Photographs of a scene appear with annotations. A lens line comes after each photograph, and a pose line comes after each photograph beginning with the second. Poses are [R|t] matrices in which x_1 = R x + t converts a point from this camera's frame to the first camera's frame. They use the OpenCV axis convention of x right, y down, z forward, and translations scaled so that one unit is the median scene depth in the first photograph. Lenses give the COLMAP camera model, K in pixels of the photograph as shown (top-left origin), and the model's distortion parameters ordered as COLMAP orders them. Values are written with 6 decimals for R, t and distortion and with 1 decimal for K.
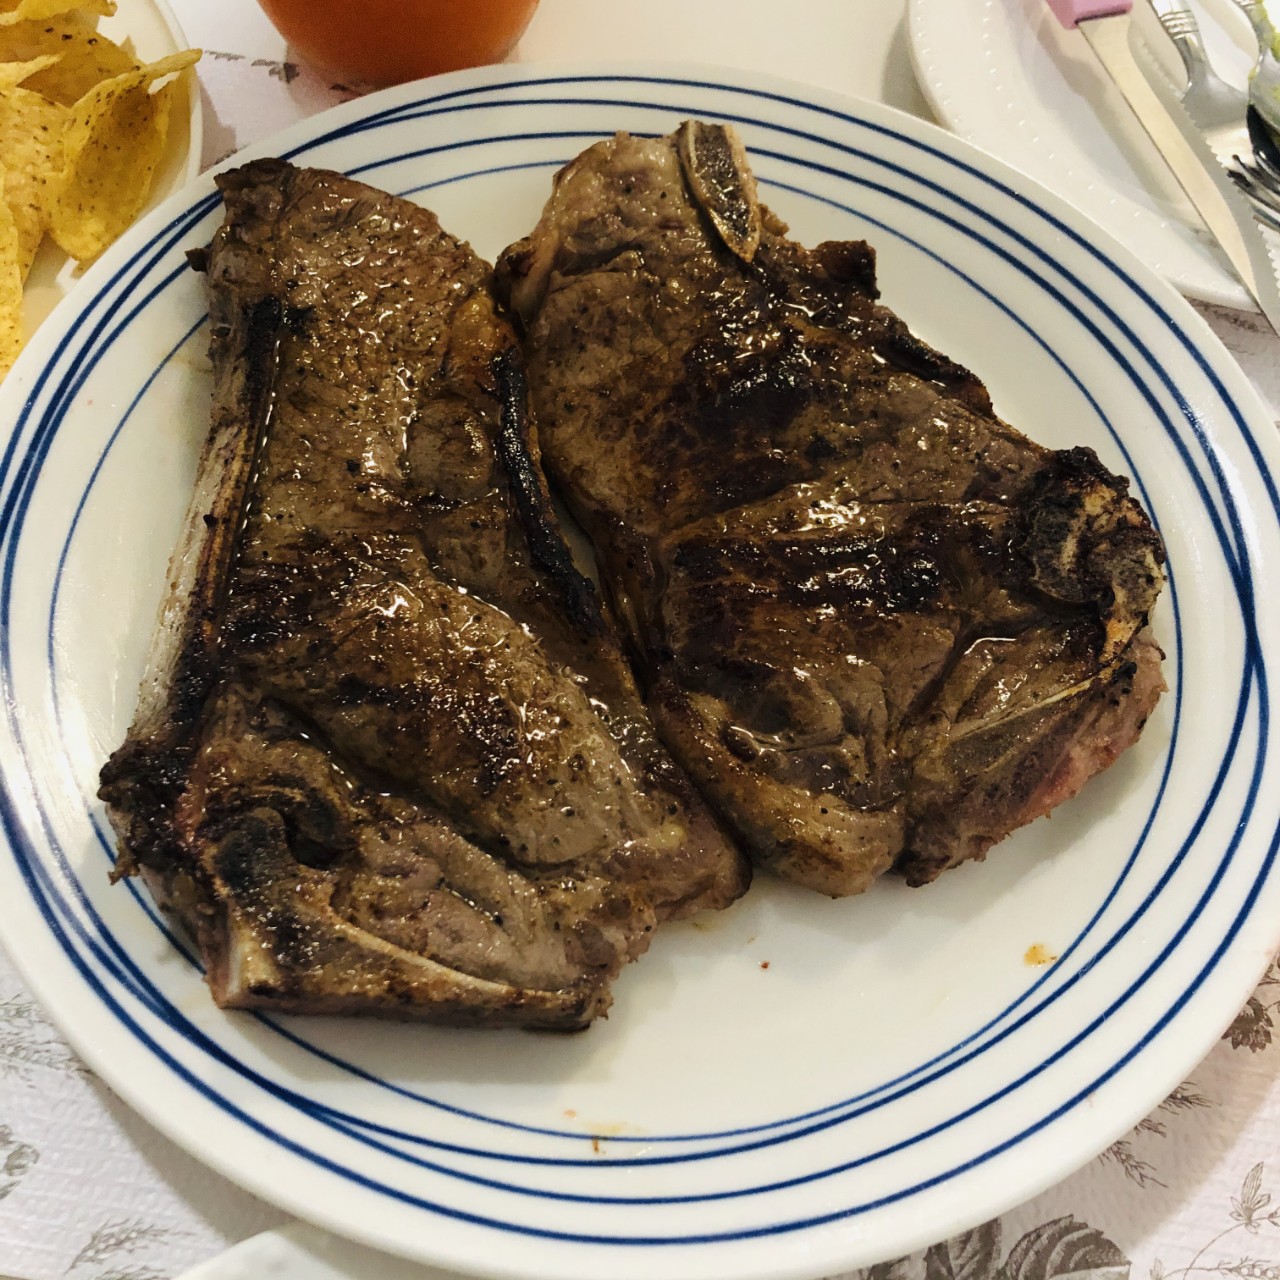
lens RADIAL K [[1456.1, 0, 640.2], [0, 1456.1, 640.0], [0, 0, 1]] dist [-0.017730, 0.000000]
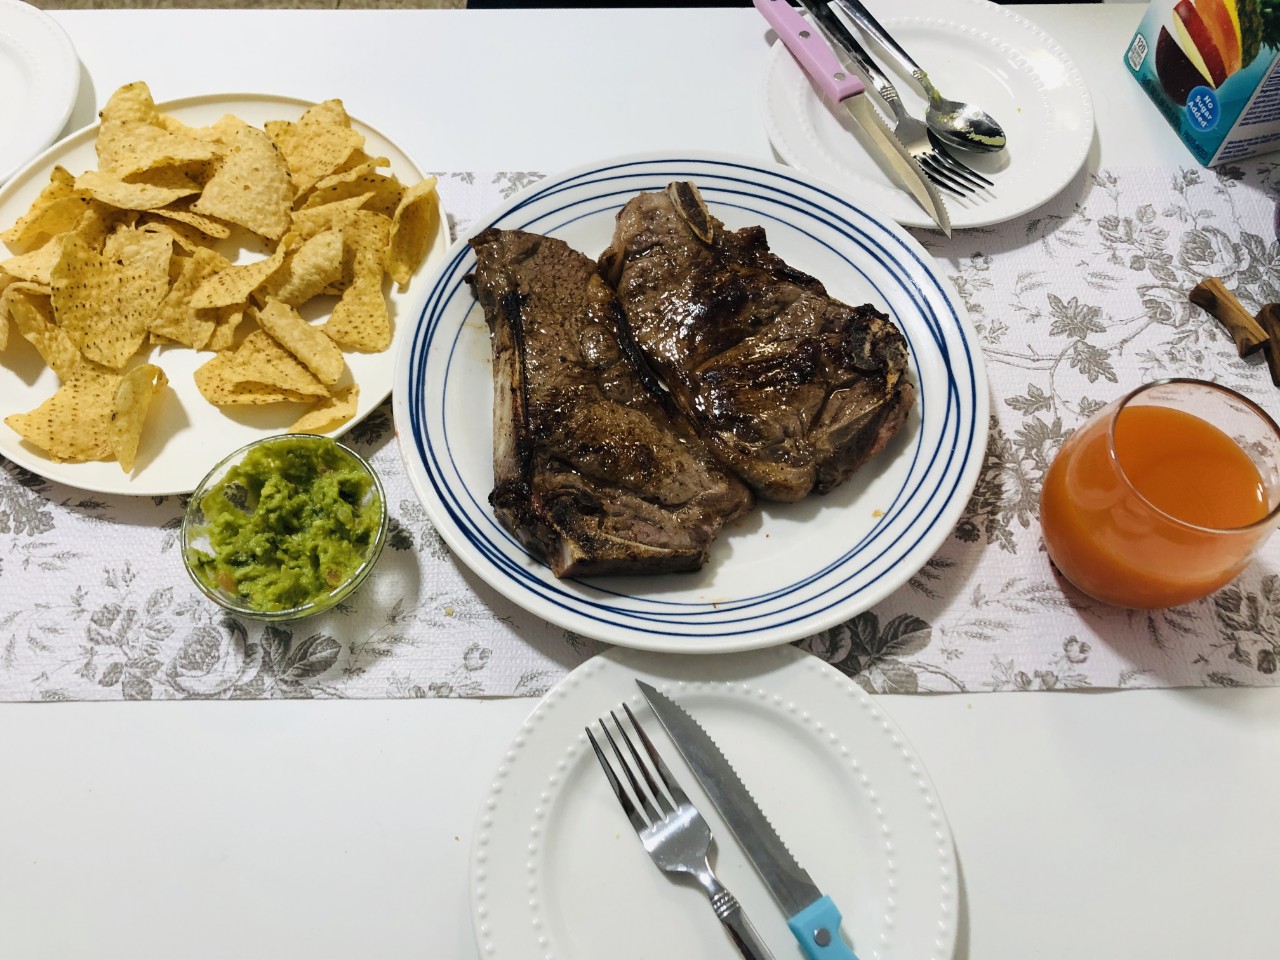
lens RADIAL K [[1047.7, 0, 642.3], [0, 1047.7, 480.9], [0, 0, 1]] dist [0.016093, -0.004194]
pose [[0.987903, -0.153474, 0.022228, -0.141015], [0.153172, 0.988090, 0.014717, 0.072395], [-0.024222, -0.011135, 0.999645, -0.720131]]
